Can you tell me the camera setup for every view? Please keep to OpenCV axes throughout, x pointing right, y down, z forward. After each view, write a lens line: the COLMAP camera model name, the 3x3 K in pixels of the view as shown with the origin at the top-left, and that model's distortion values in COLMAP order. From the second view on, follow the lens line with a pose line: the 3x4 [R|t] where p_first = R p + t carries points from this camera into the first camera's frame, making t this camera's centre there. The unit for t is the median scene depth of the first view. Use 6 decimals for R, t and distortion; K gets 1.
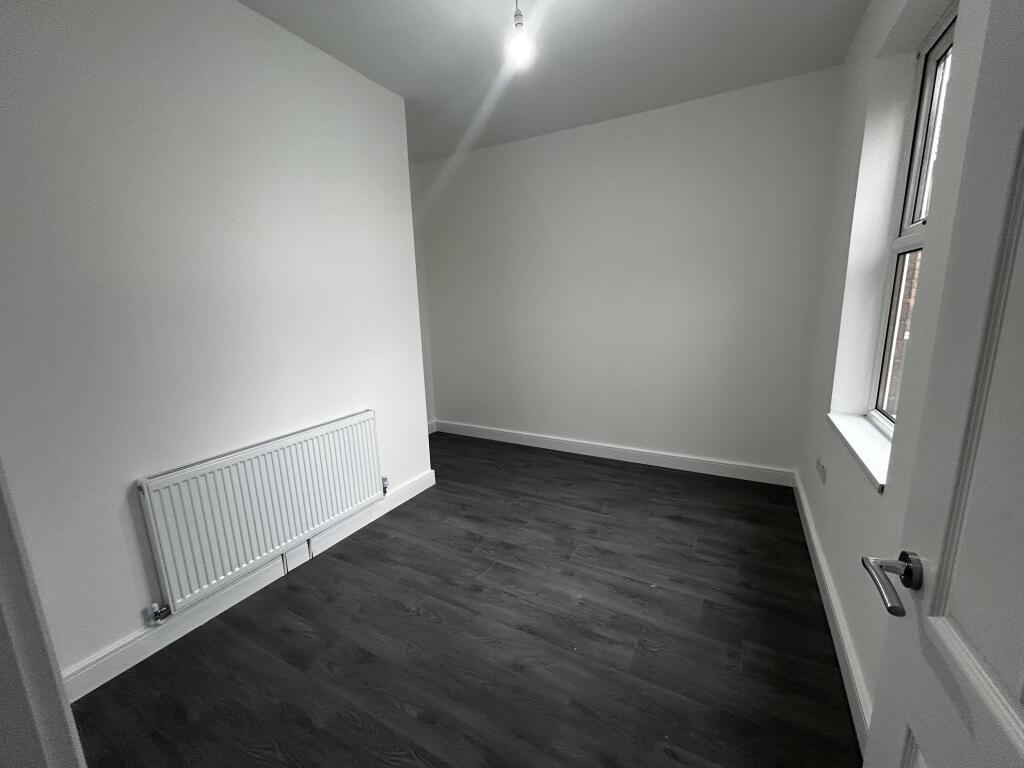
lens RADIAL K [[413.4, 0, 508.5], [0, 413.4, 387.3], [0, 0, 1]] dist [-0.001051, 0.000079]
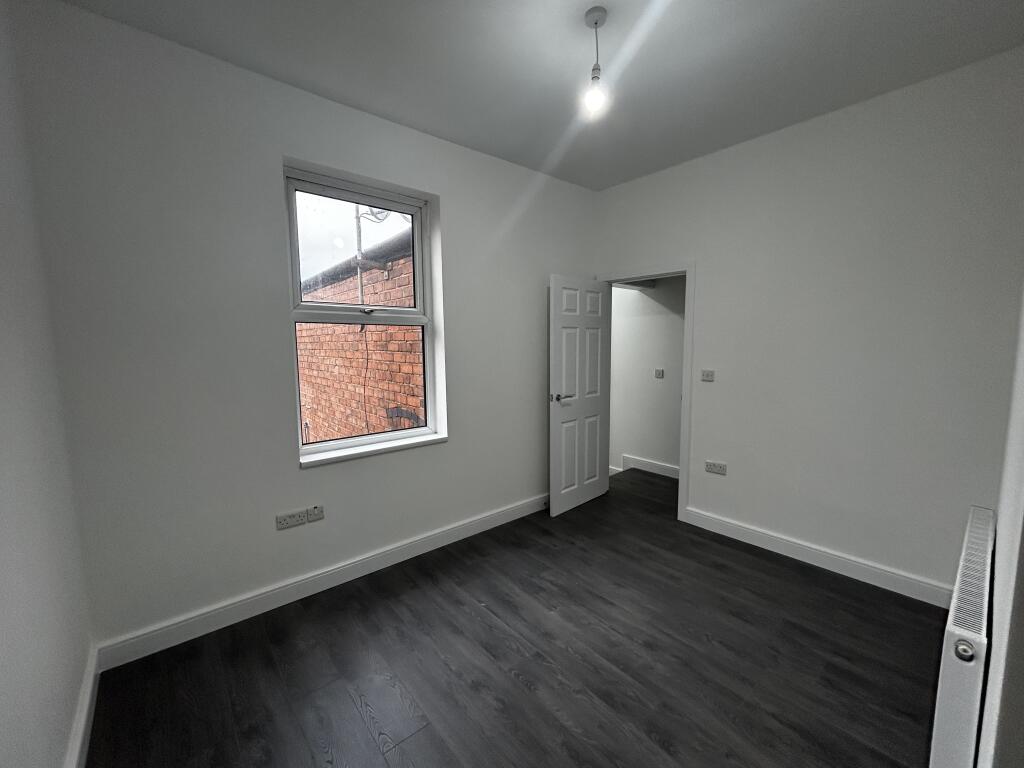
lens RADIAL K [[413.4, 0, 508.5], [0, 413.4, 387.3], [0, 0, 1]] dist [-0.001051, 0.000079]
pose [[-0.934251, 0.000224, 0.356615, -0.112580], [0.103860, 0.956822, 0.271487, -0.379740], [-0.341156, 0.290675, -0.893935, 1.816171]]
